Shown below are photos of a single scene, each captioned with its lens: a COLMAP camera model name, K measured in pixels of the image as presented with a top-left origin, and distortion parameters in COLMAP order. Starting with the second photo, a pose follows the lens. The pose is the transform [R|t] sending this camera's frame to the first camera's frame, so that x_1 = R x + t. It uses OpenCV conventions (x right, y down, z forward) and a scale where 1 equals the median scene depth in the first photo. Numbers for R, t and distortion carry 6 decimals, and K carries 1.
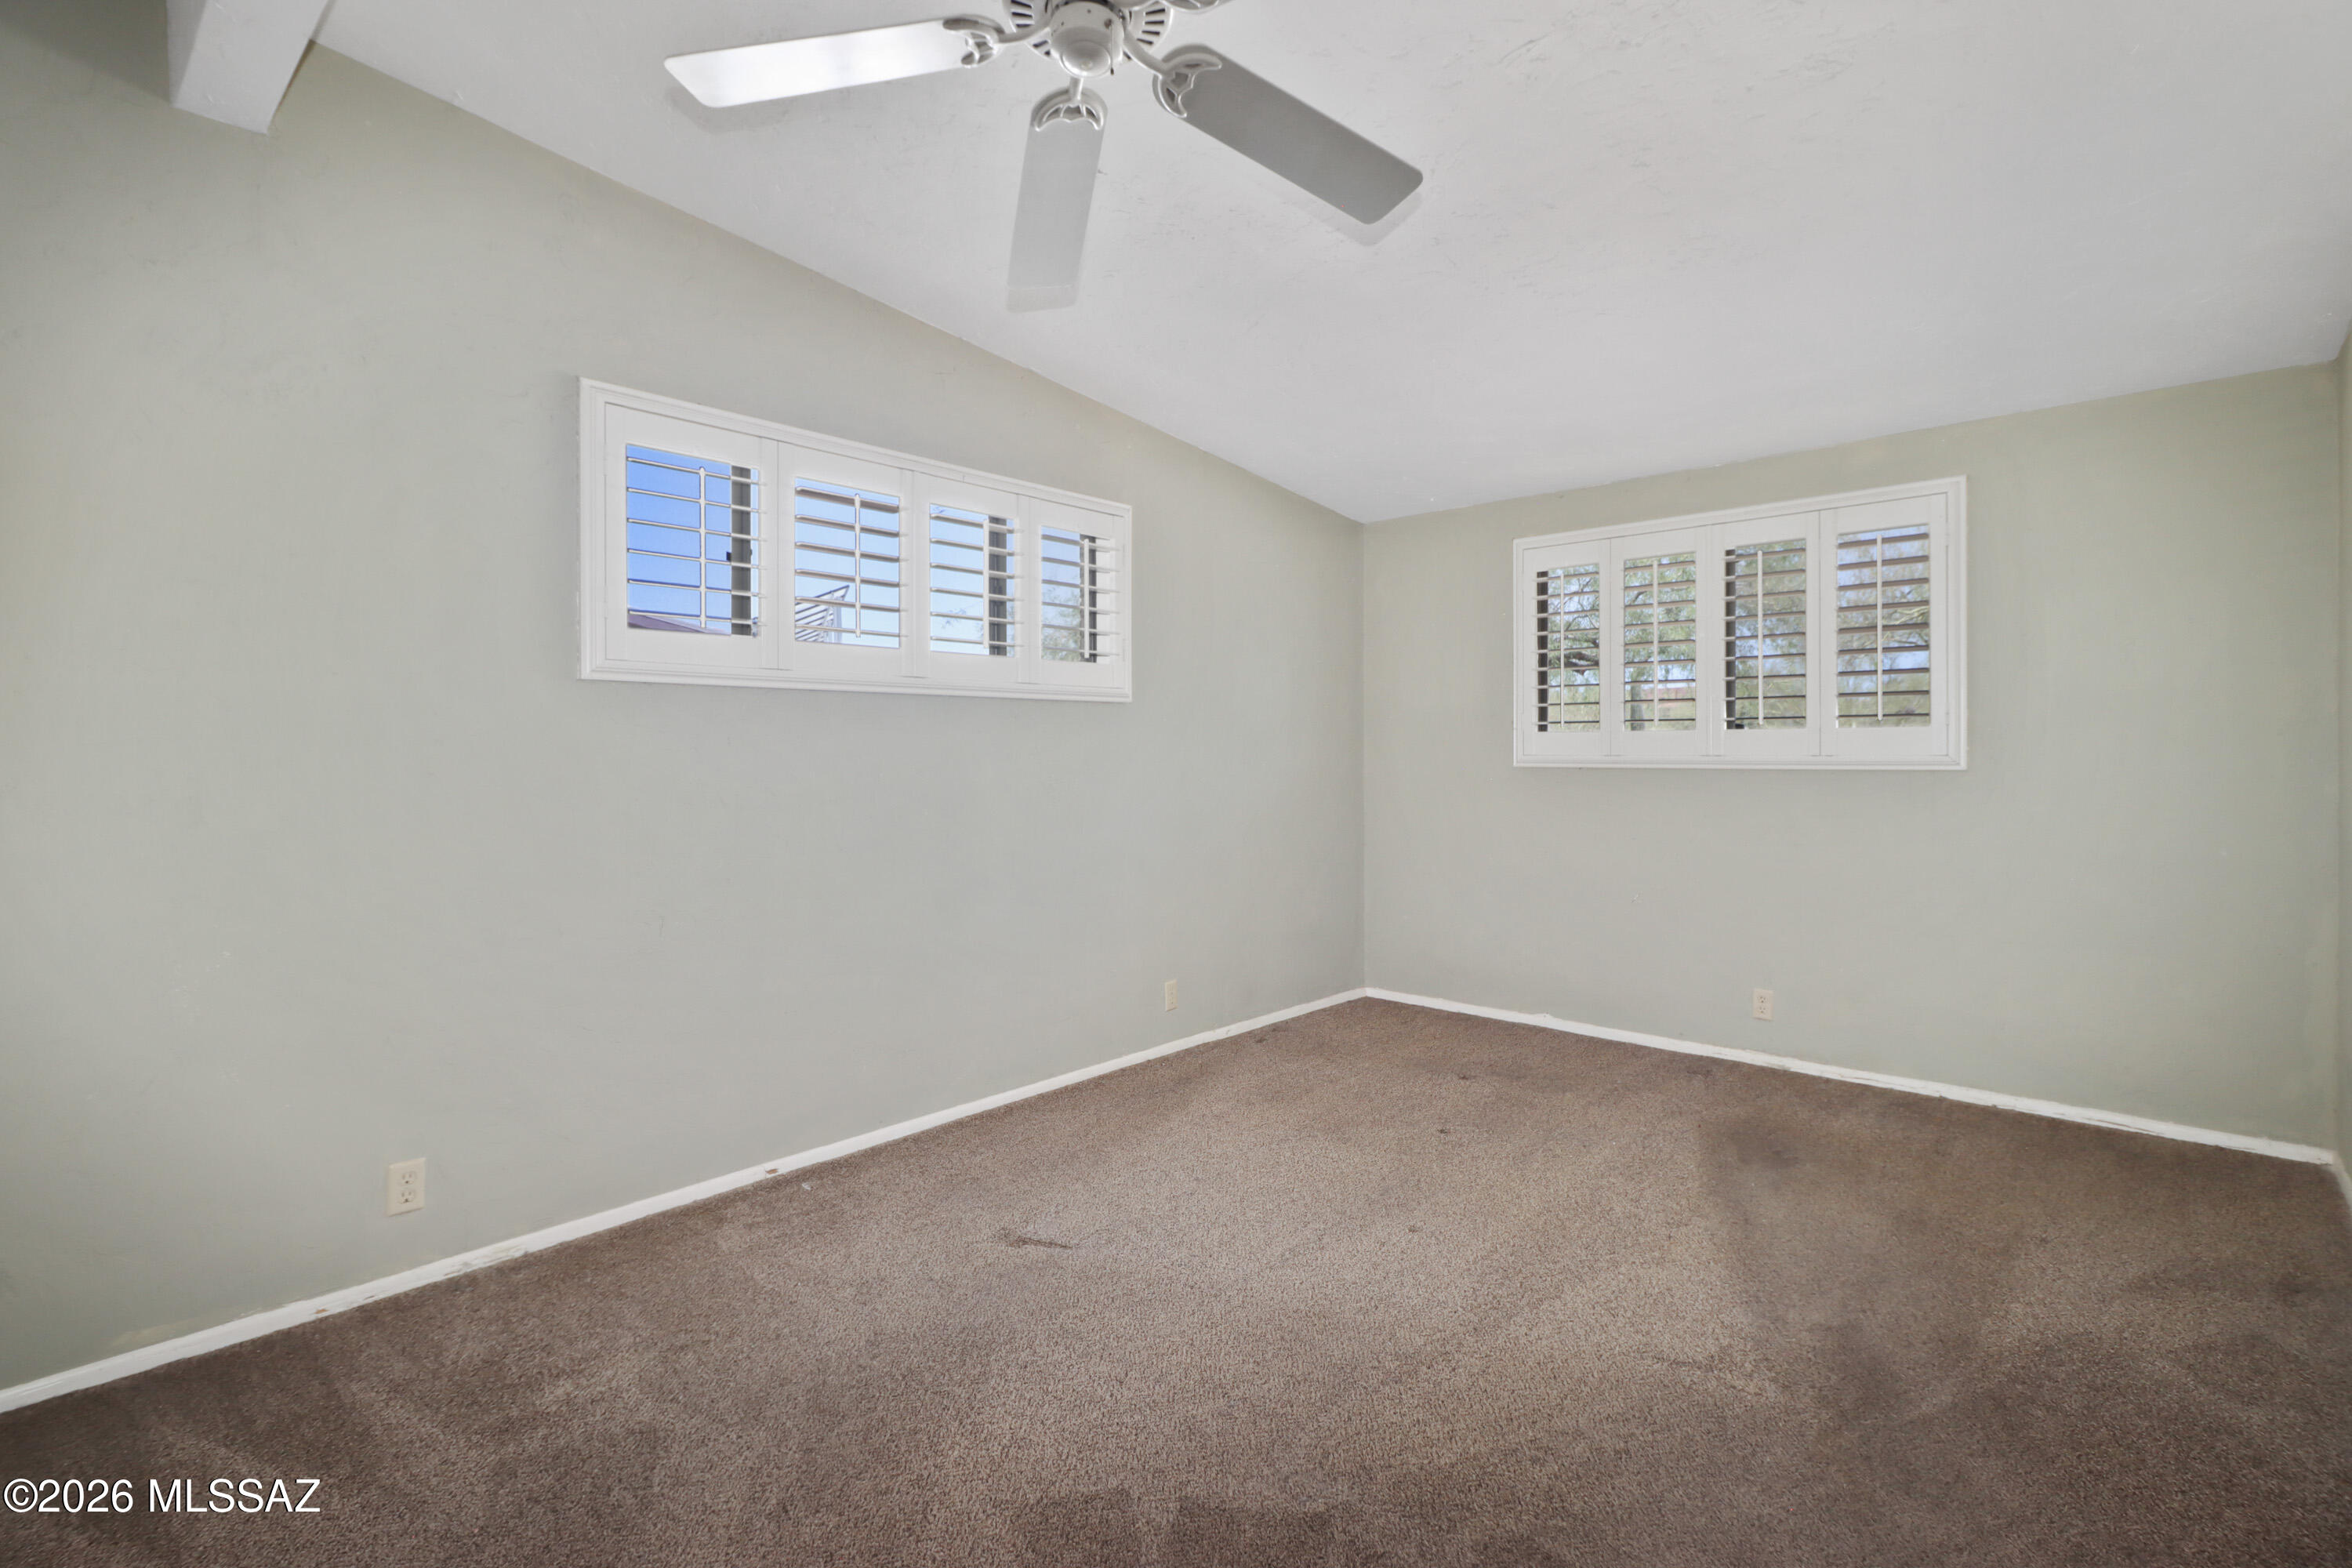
lens RADIAL K [[1109.0, 0, 1195.8], [0, 1109.0, 754.0], [0, 0, 1]] dist [-0.002574, -0.000372]
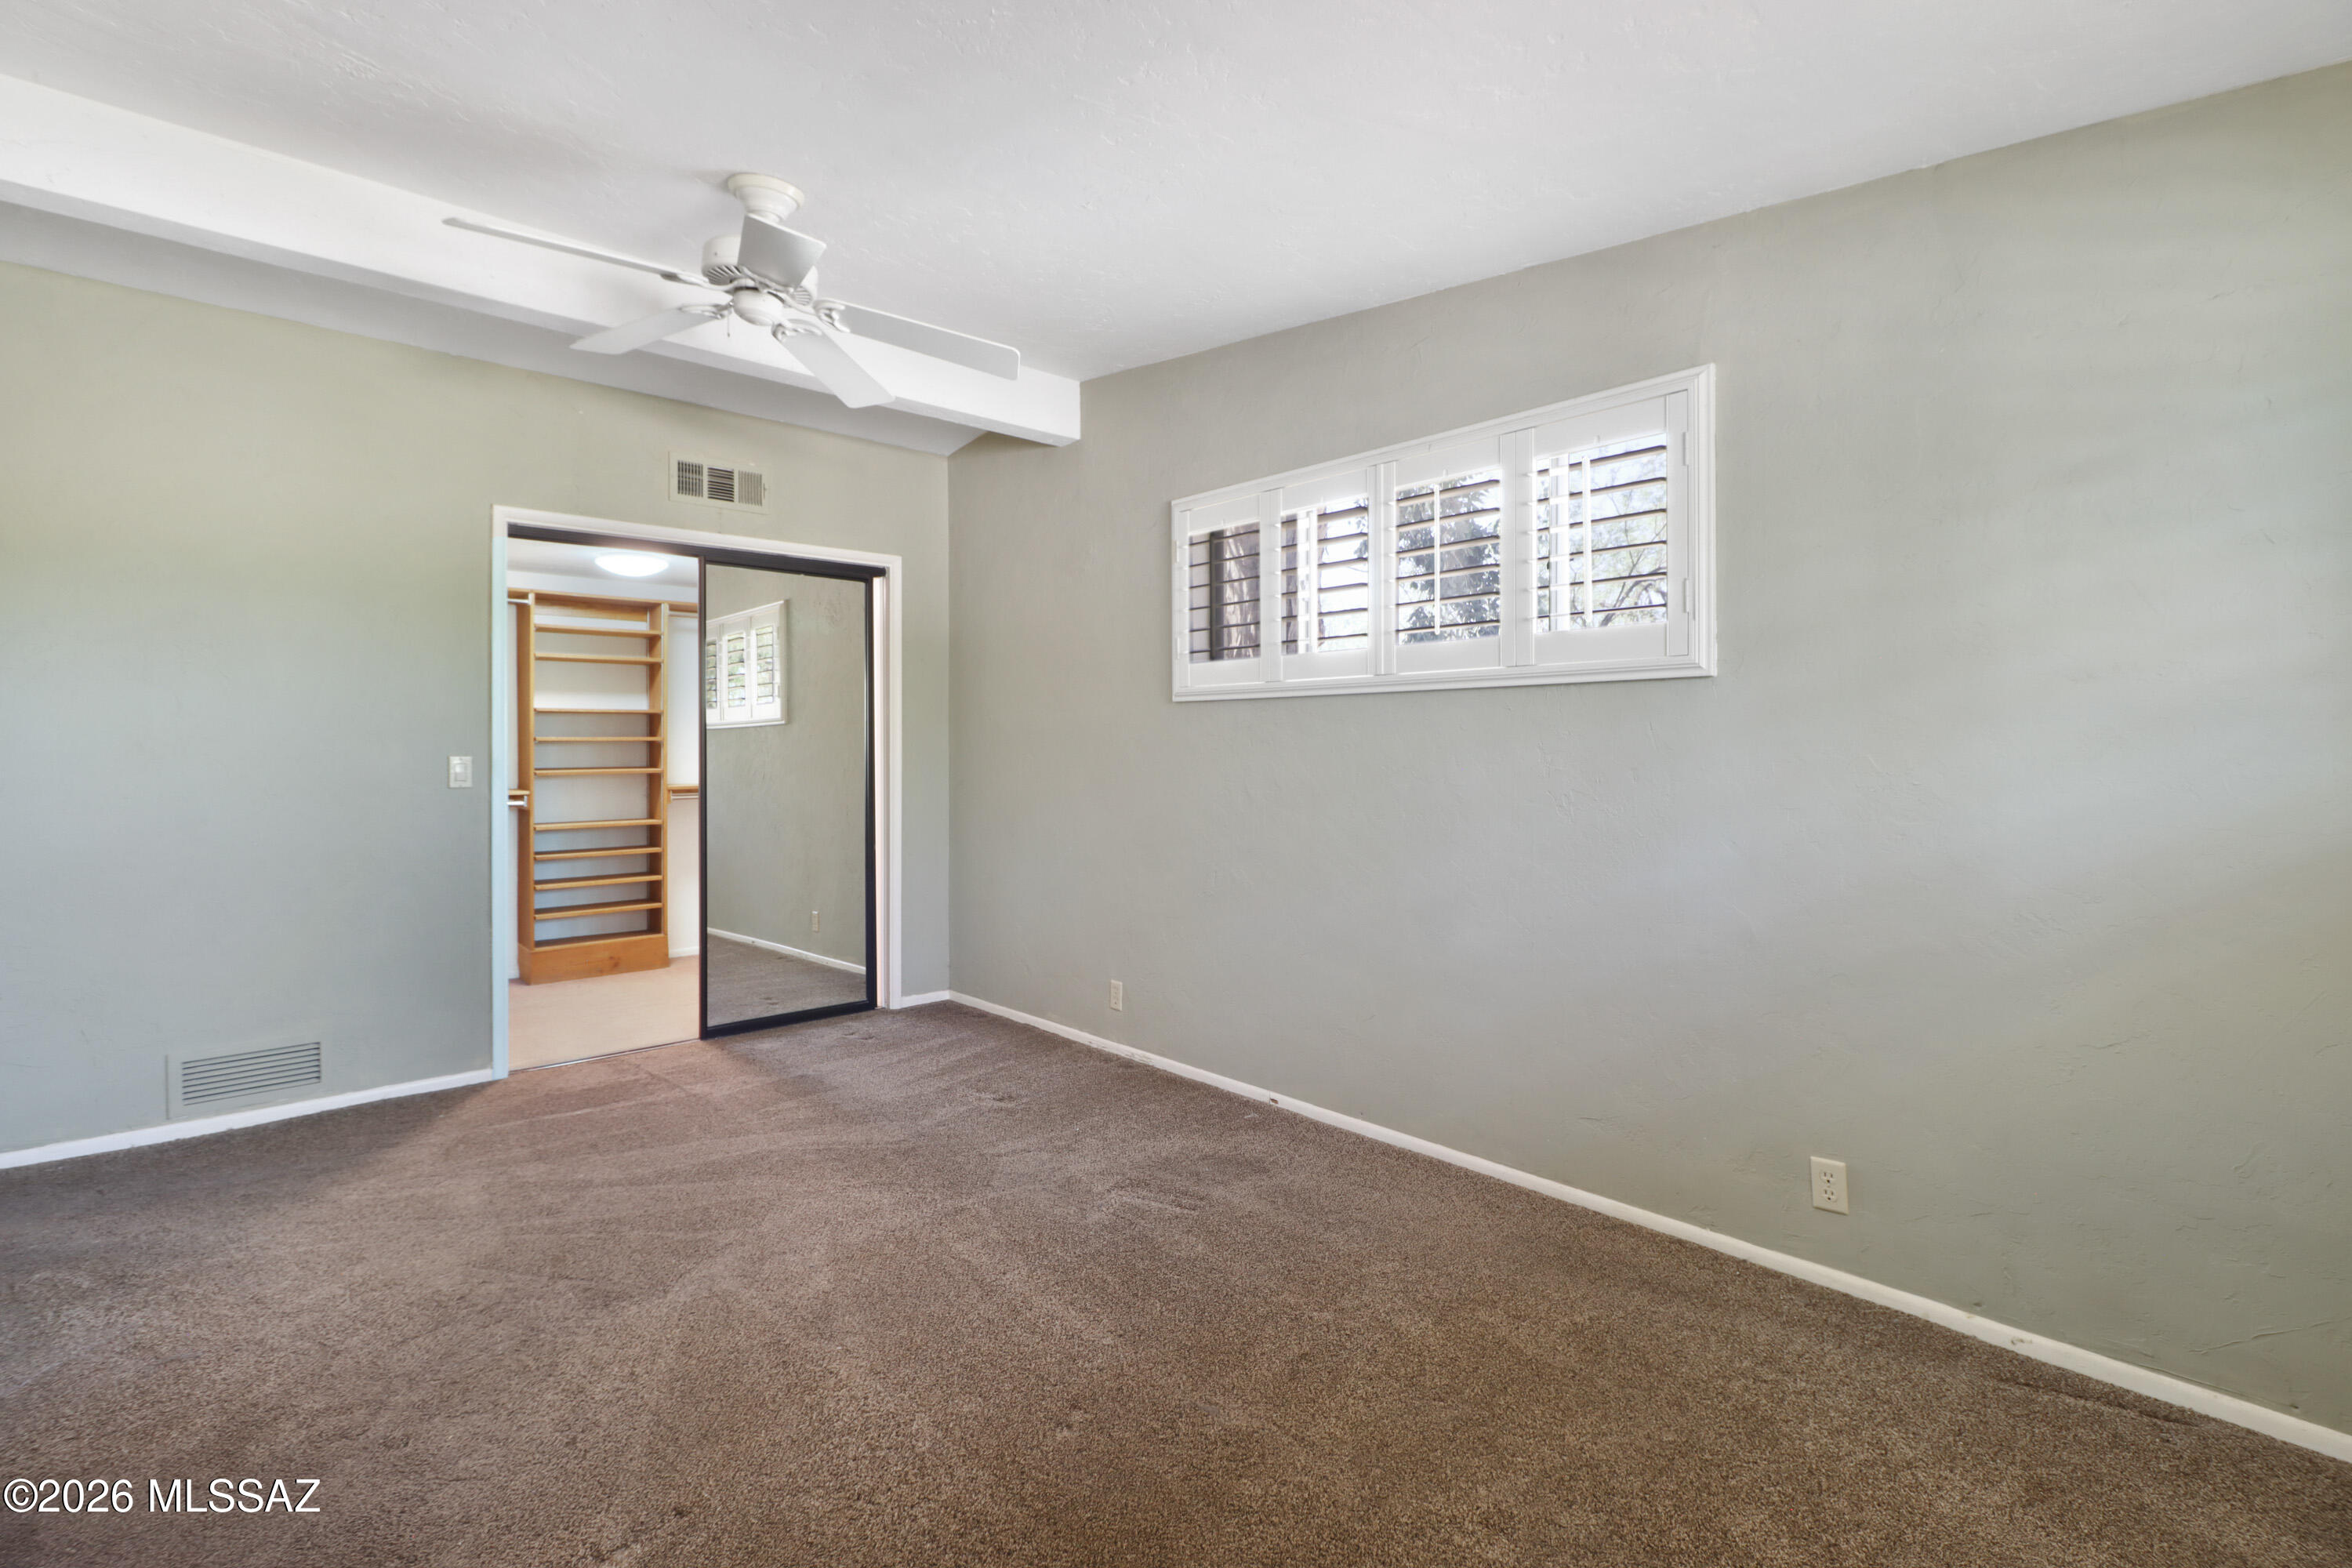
lens RADIAL K [[1109.0, 0, 1195.8], [0, 1109.0, 754.0], [0, 0, 1]] dist [-0.002574, -0.000372]
pose [[-0.067933, -0.010207, -0.997638, 0.950327], [-0.002302, 0.999947, -0.010073, 0.021849], [0.997687, 0.001613, -0.067953, 1.137912]]
